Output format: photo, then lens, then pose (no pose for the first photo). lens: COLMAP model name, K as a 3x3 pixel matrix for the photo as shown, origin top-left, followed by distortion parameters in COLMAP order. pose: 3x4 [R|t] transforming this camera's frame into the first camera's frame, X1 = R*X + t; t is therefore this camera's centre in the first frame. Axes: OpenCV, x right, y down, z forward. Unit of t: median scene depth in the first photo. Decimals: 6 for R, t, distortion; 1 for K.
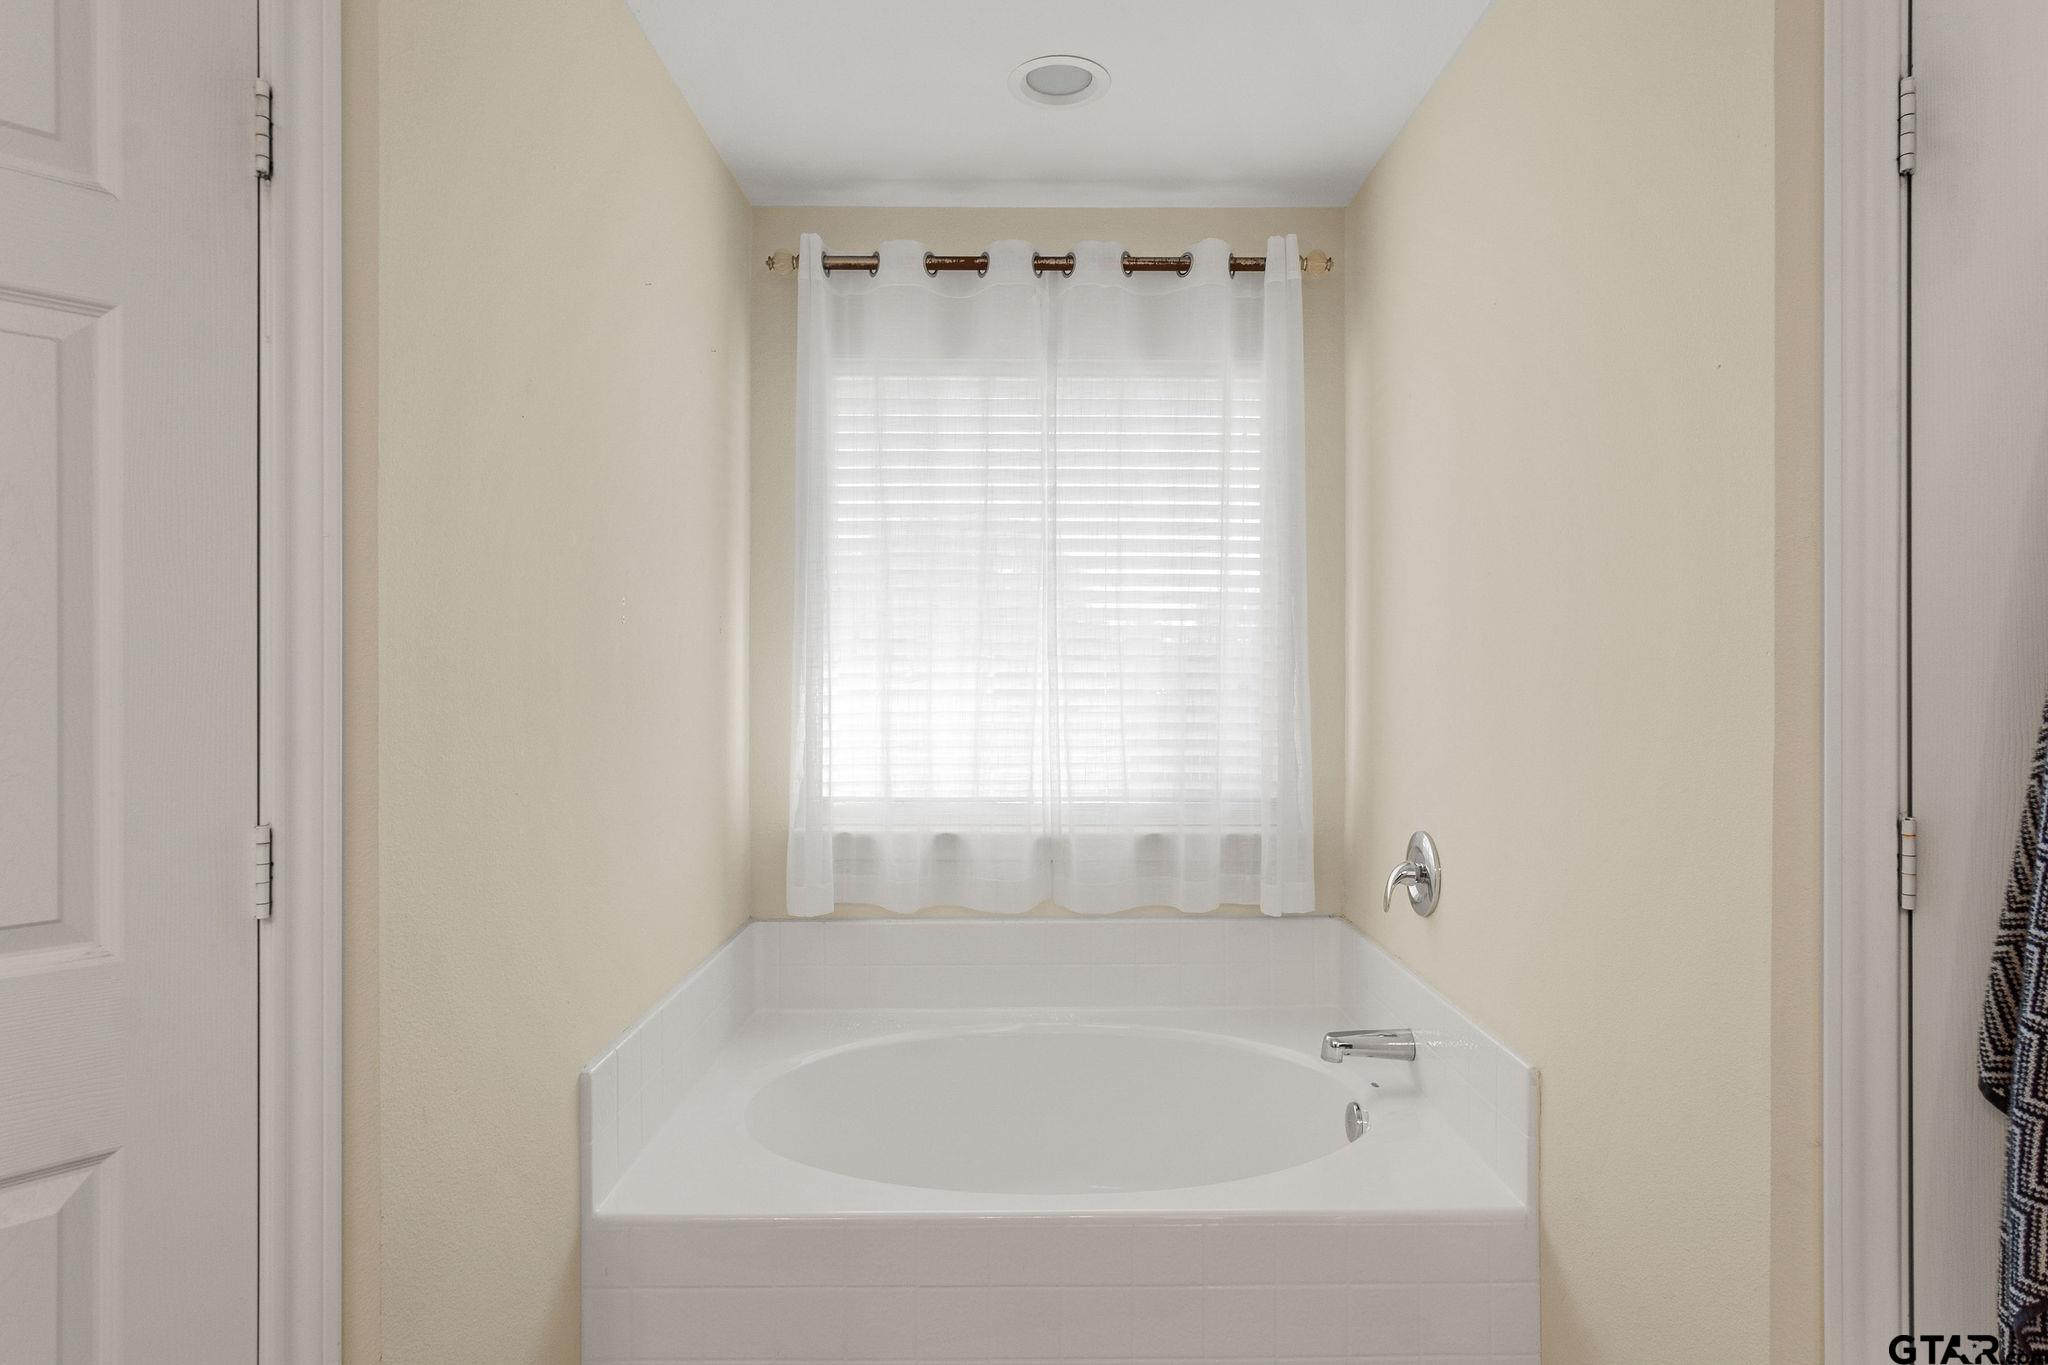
lens RADIAL K [[1092.6, 0, 1036.0], [0, 1092.6, 676.6], [0, 0, 1]] dist [-0.013607, 0.006351]
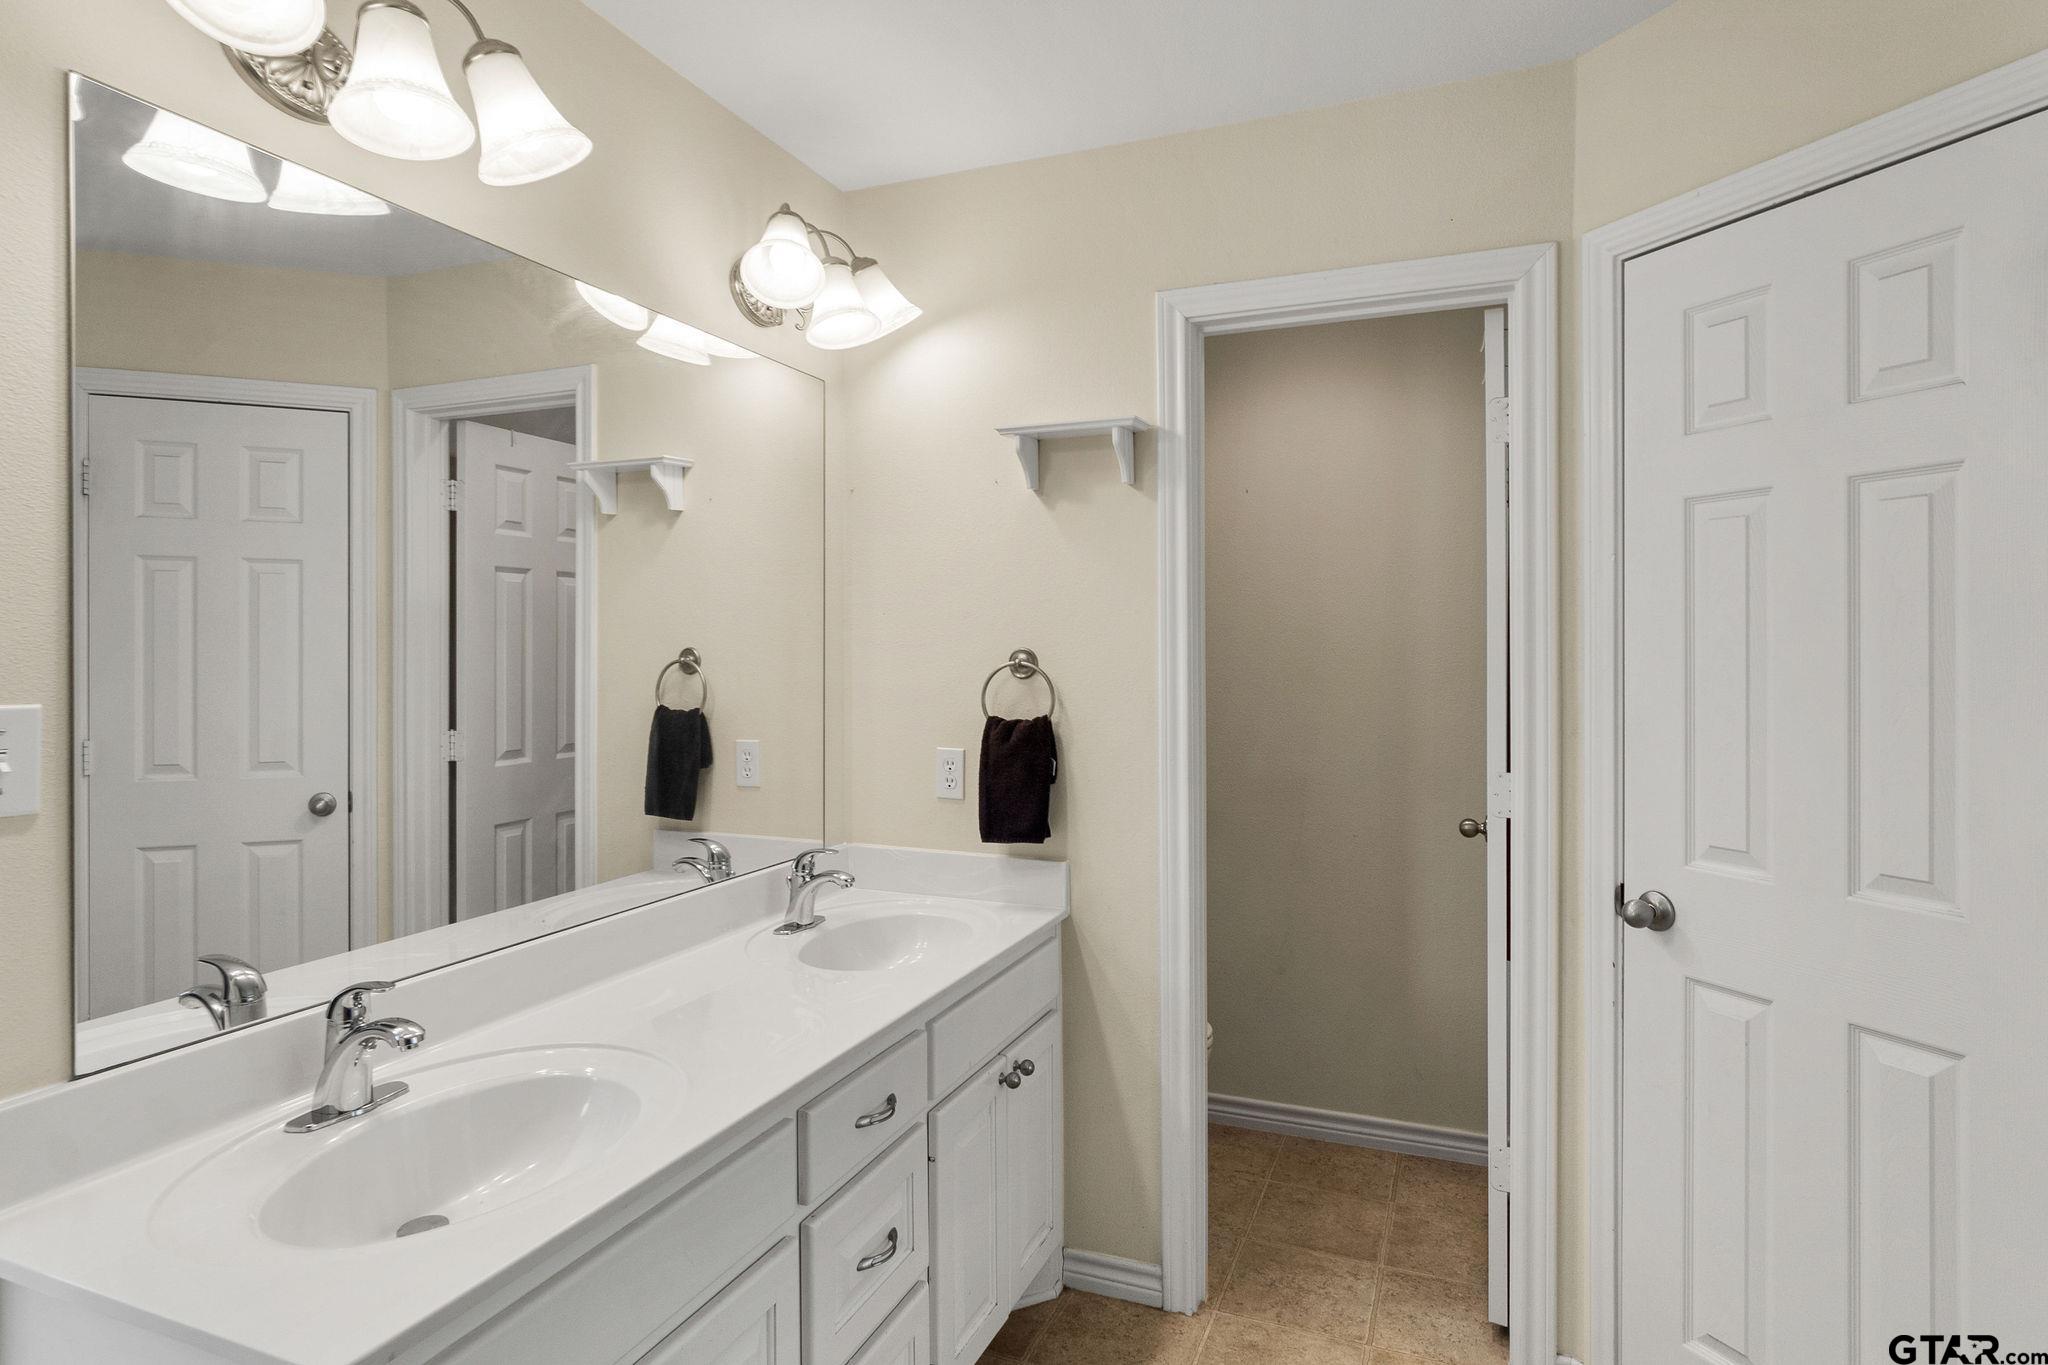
lens RADIAL K [[1092.6, 0, 1032.5], [0, 1092.6, 660.4], [0, 0, 1]] dist [-0.013607, 0.006351]
pose [[-0.384868, 0.005338, -0.922956, 0.351586], [-0.005513, 0.999952, 0.008083, -0.031260], [0.922955, 0.008199, -0.384820, 0.160050]]
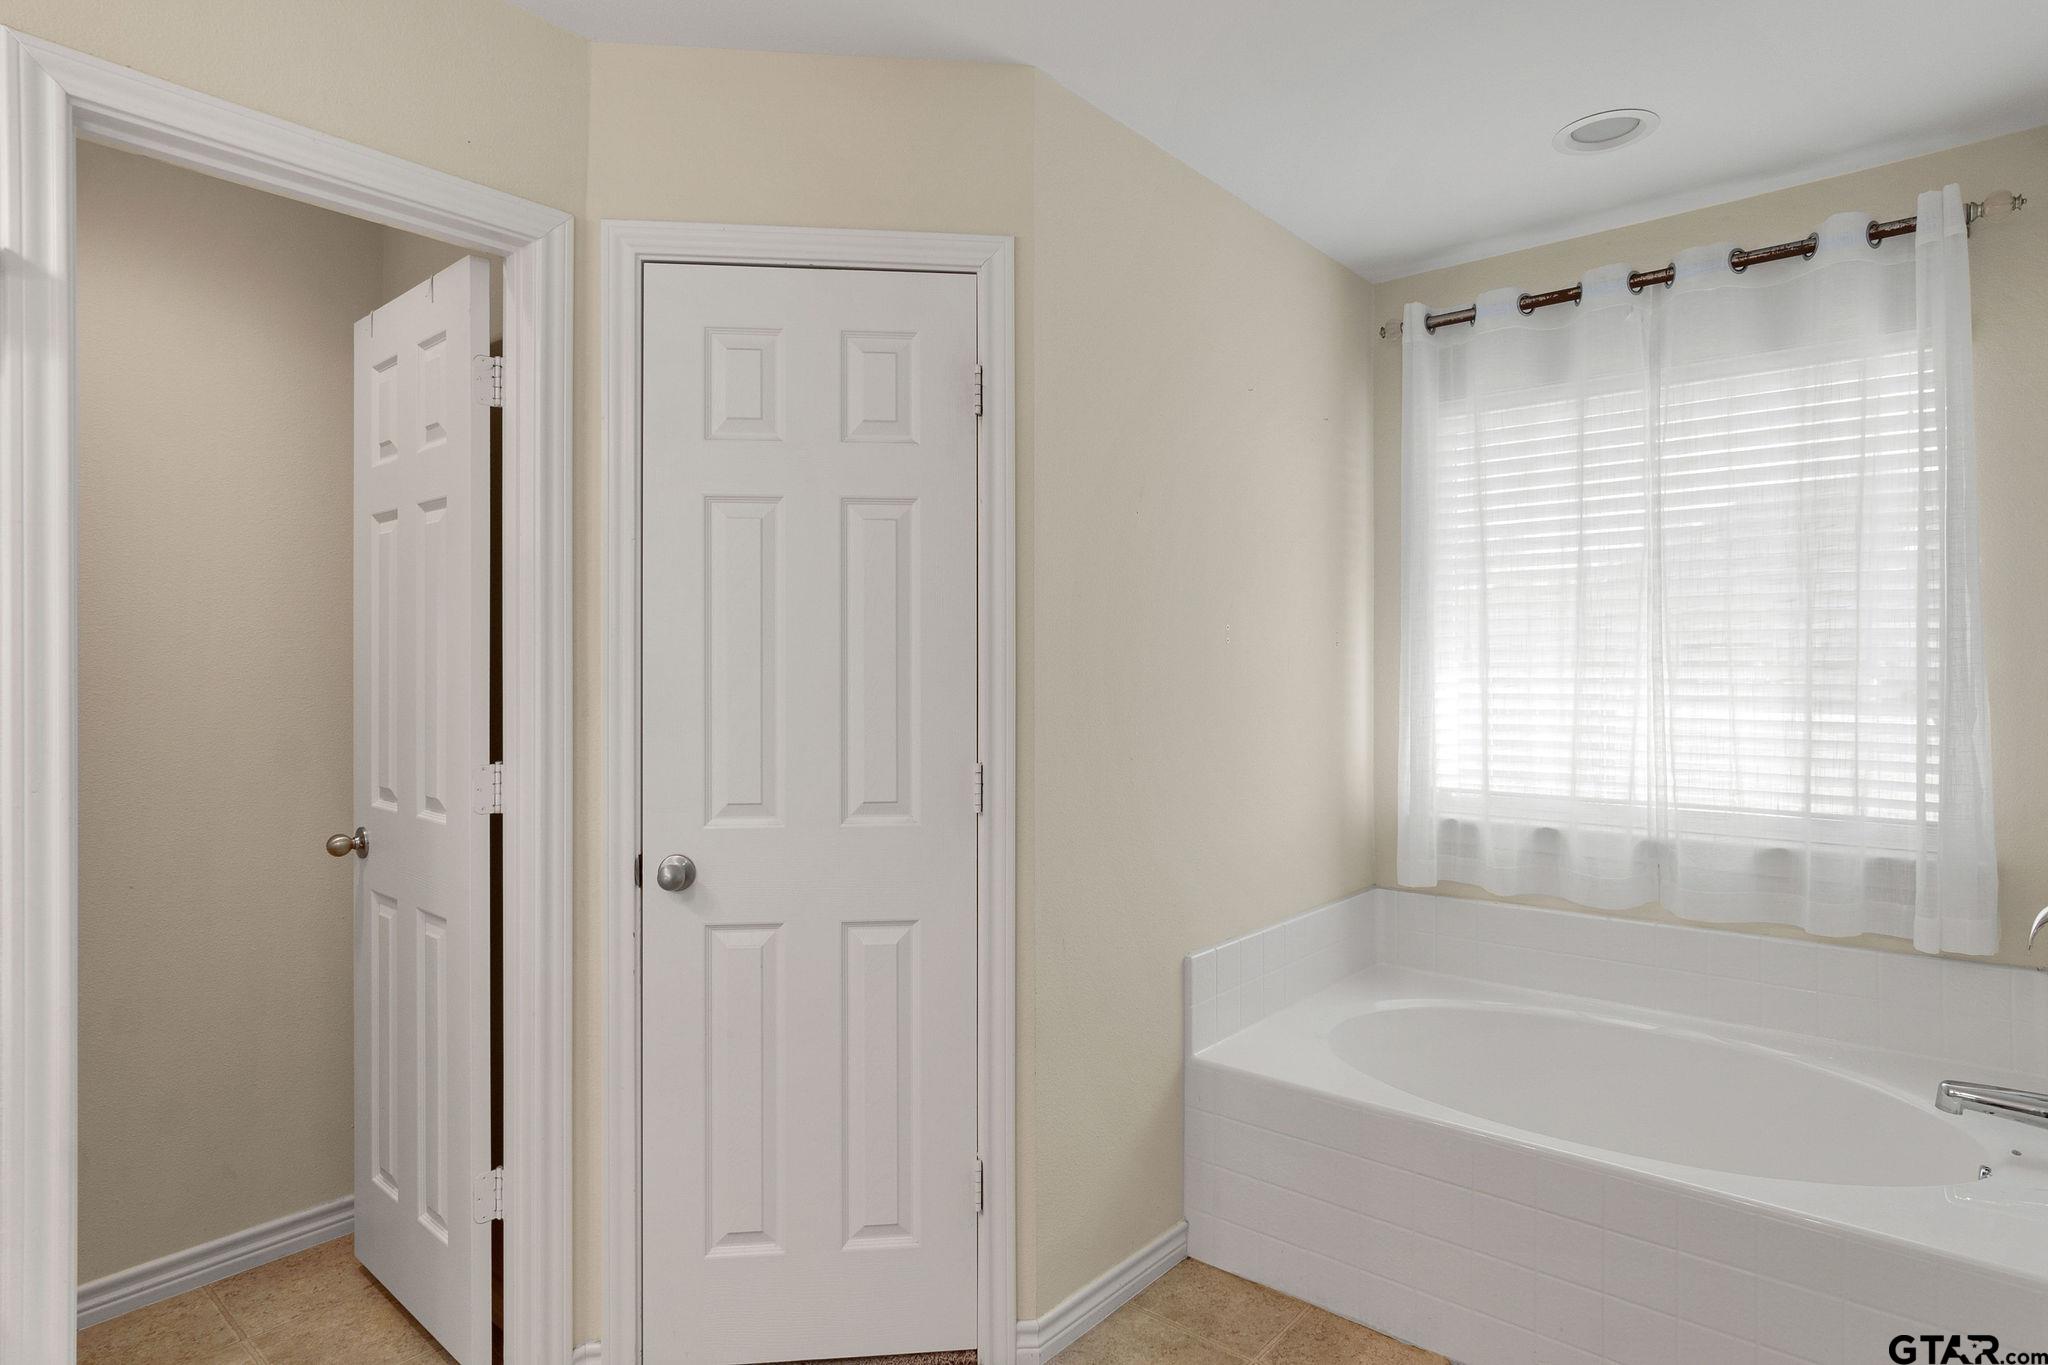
lens RADIAL K [[1092.6, 0, 1026.0], [0, 1092.6, 672.9], [0, 0, 1]] dist [-0.013607, 0.006351]
pose [[0.759109, 0.000677, -0.650963, 0.233410], [-0.002603, 0.999995, -0.001996, -0.005456], [0.650958, 0.003209, 0.759107, -0.151722]]
